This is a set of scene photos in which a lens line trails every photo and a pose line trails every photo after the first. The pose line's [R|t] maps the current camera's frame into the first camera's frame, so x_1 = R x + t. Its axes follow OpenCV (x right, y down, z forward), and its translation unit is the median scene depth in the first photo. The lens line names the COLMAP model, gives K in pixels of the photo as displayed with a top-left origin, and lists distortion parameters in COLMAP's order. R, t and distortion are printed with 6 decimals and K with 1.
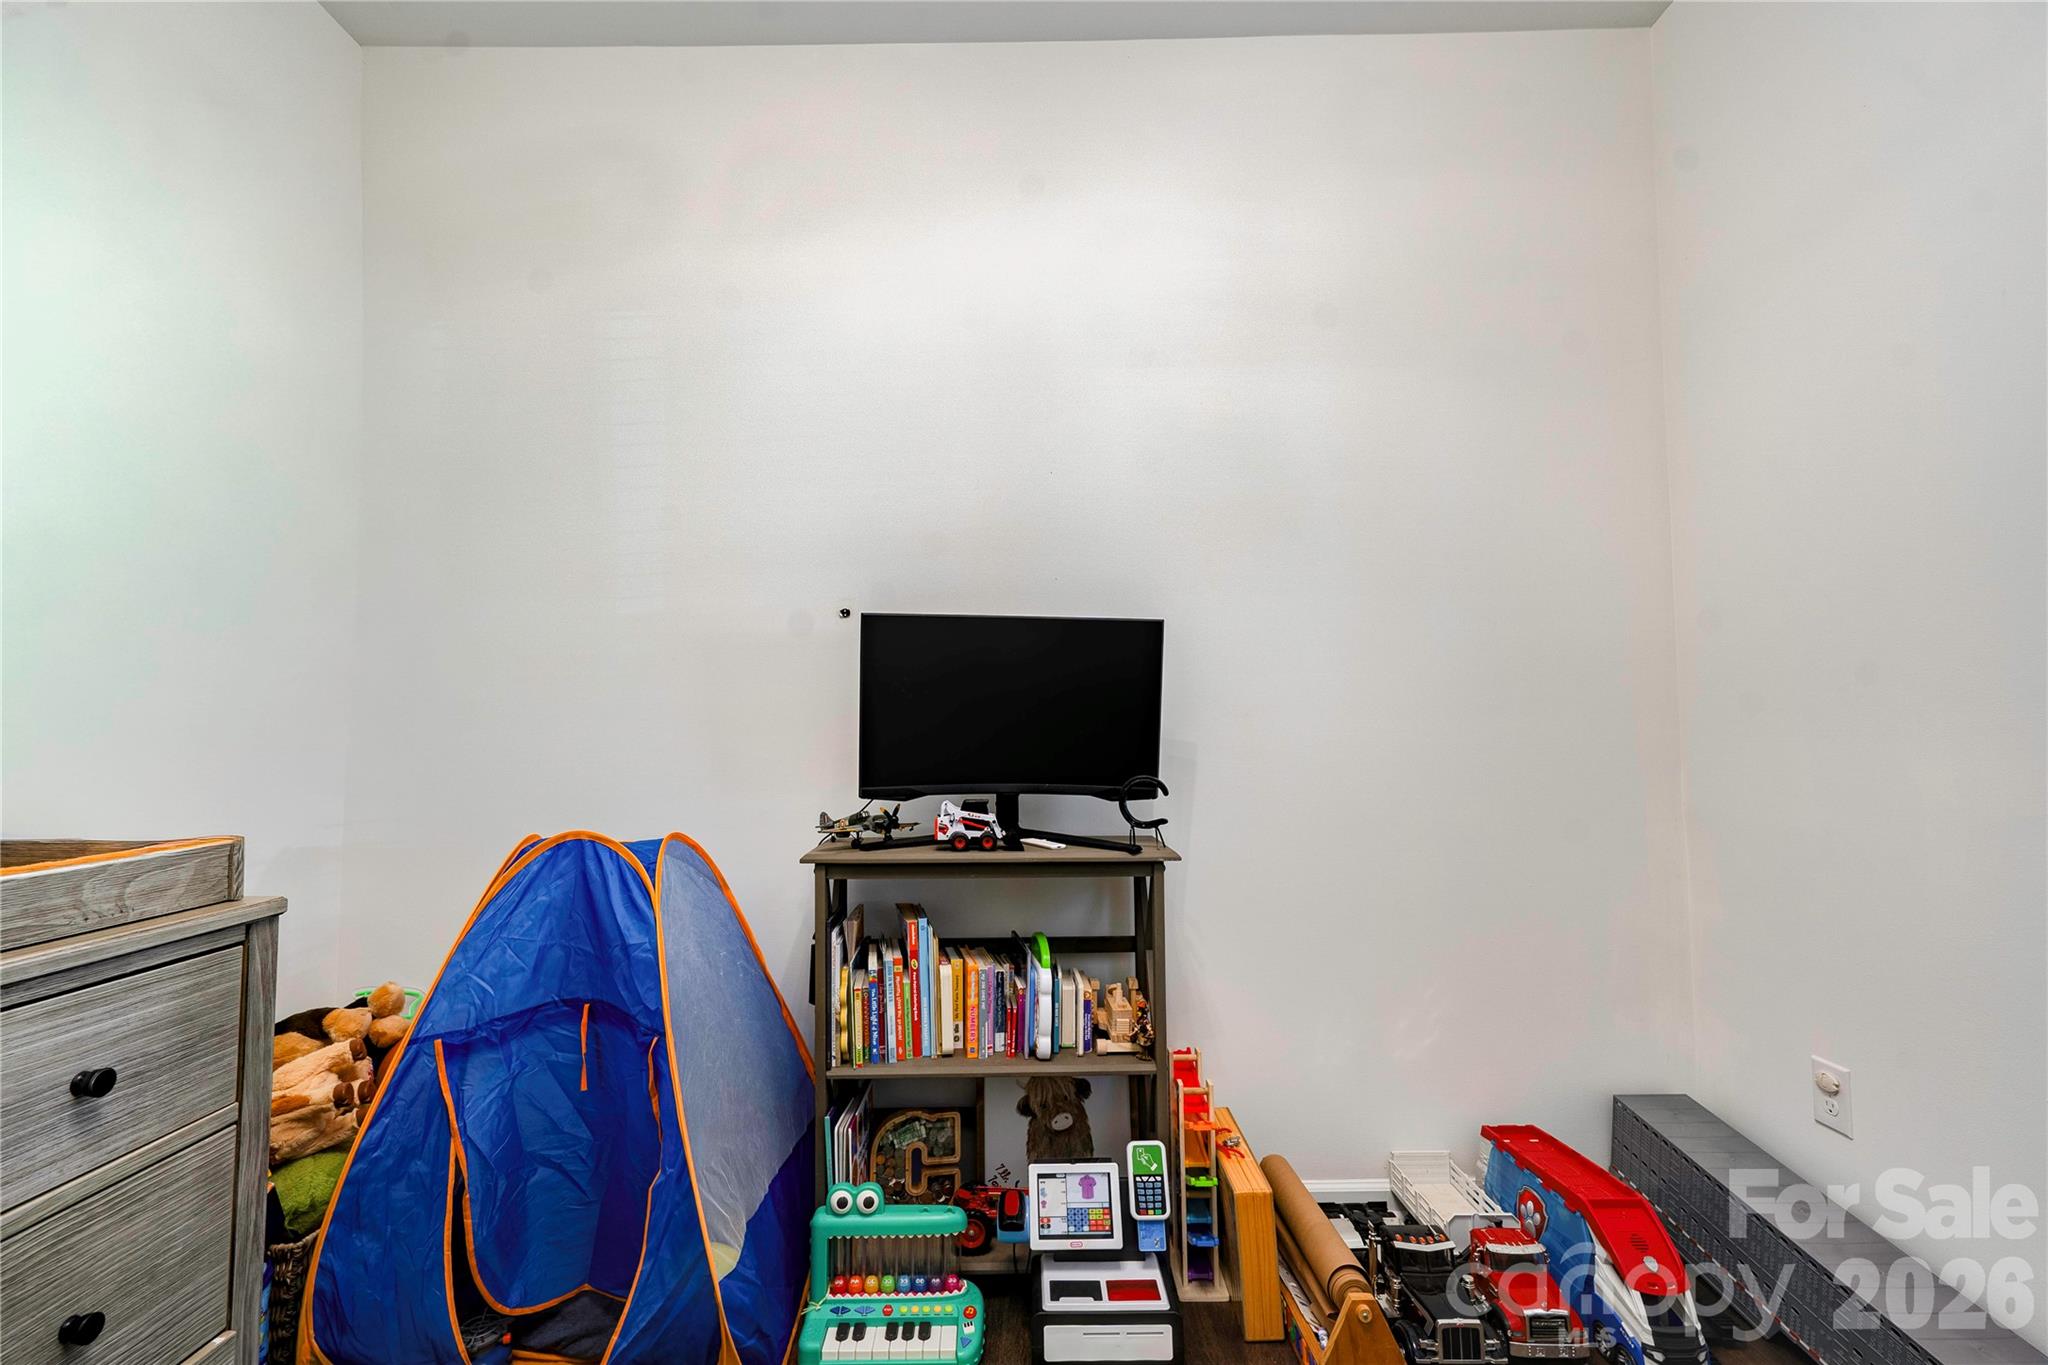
lens RADIAL K [[938.3, 0, 1019.6], [0, 938.3, 680.4], [0, 0, 1]] dist [-0.004004, 0.017375]
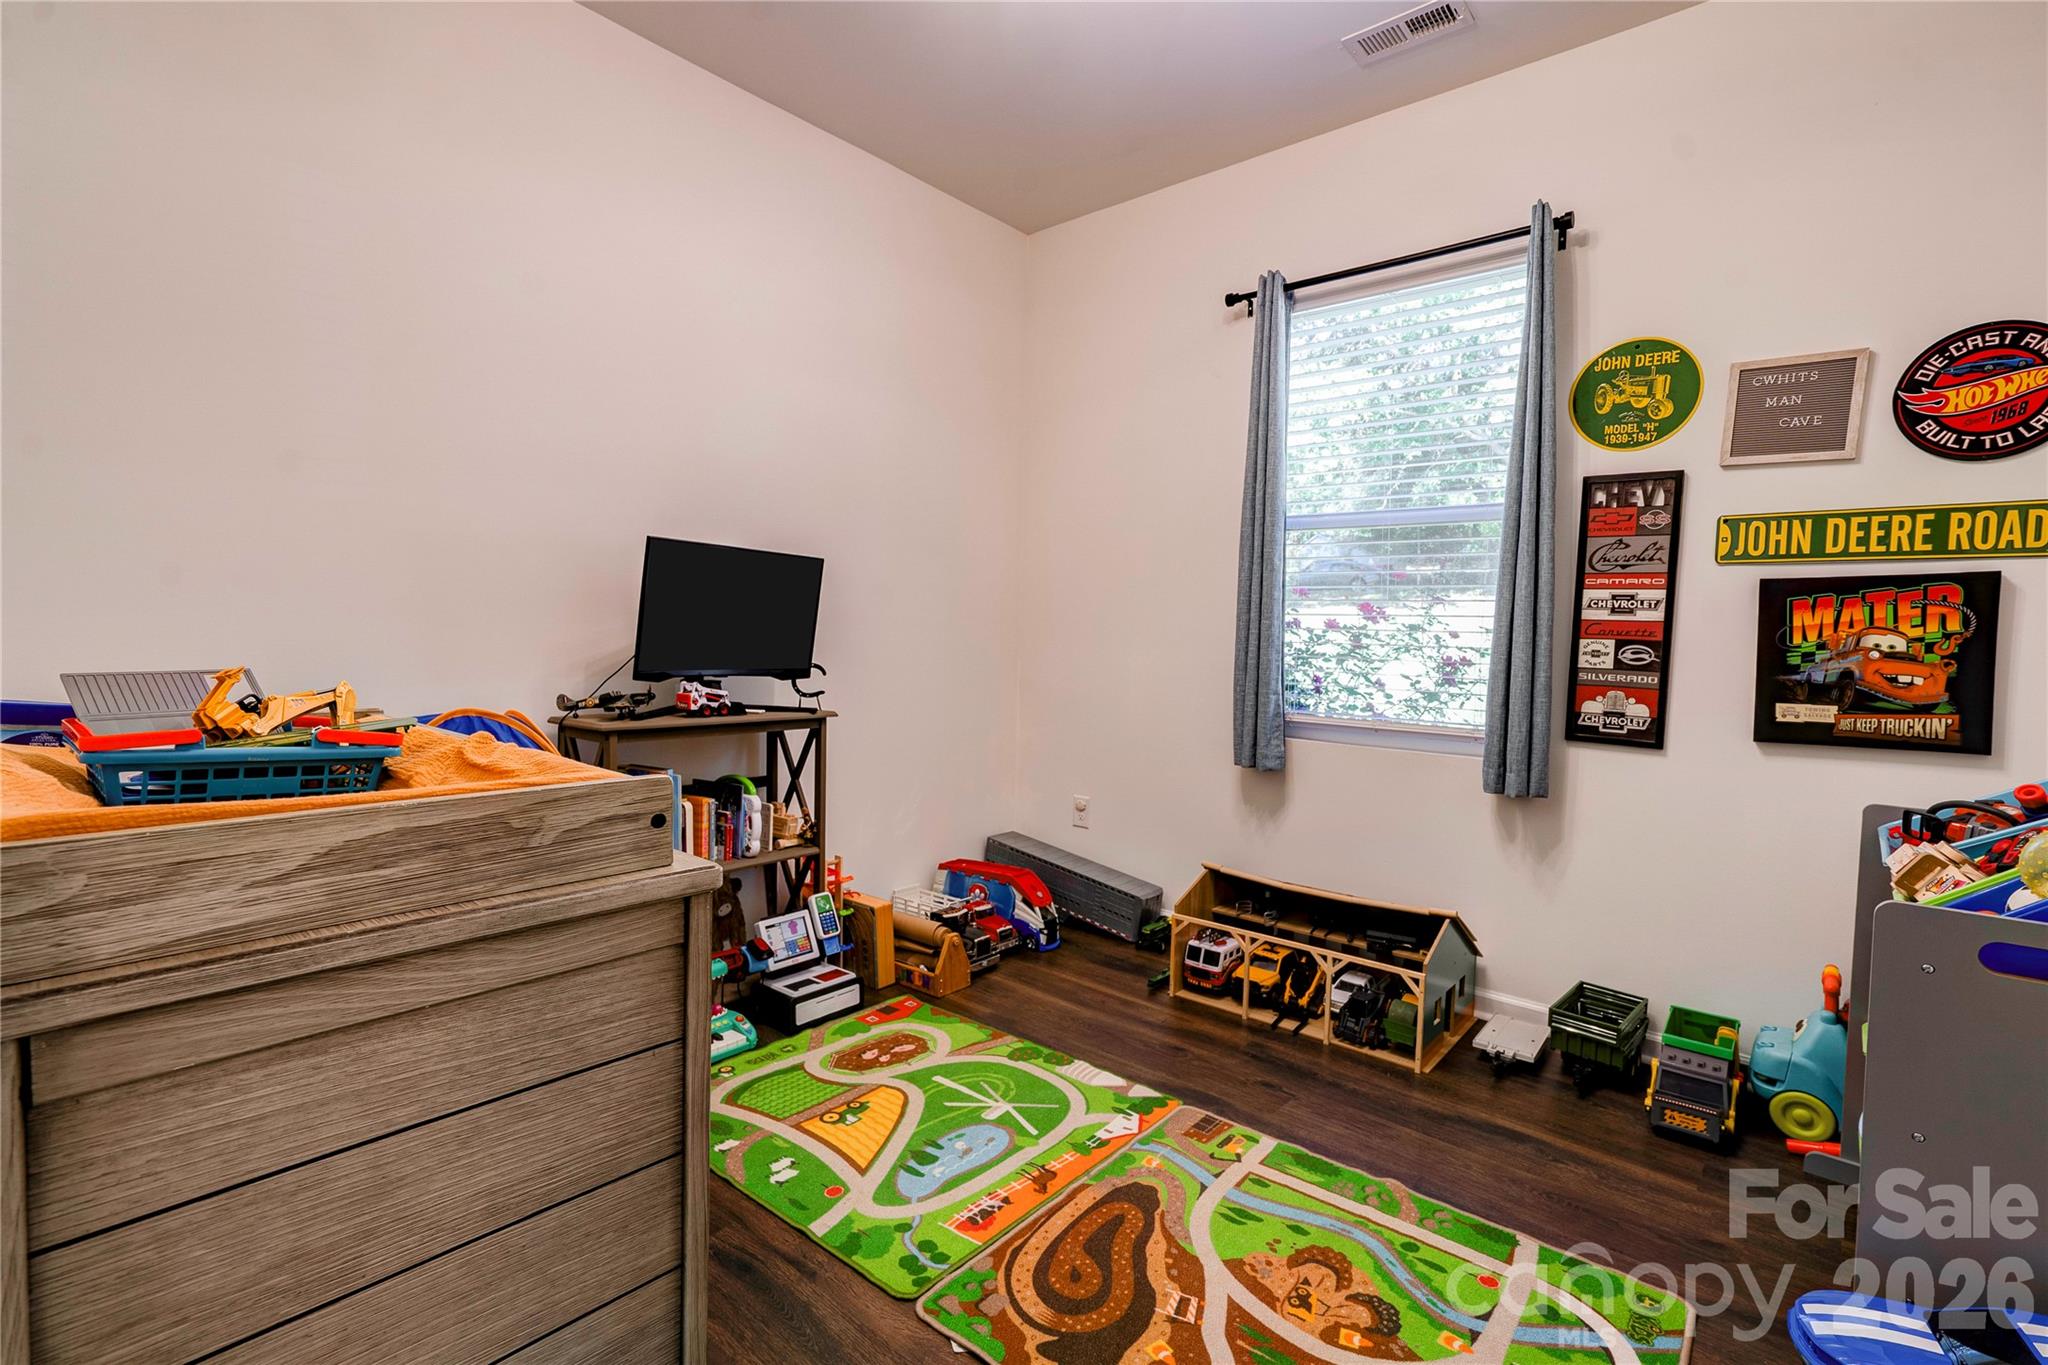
lens RADIAL K [[938.3, 0, 1019.6], [0, 938.3, 680.4], [0, 0, 1]] dist [-0.004004, 0.017375]
pose [[0.658985, -0.016212, 0.751981, -0.788464], [-0.063331, 0.995022, 0.076950, -0.005862], [-0.749485, -0.098333, 0.654677, -0.233851]]
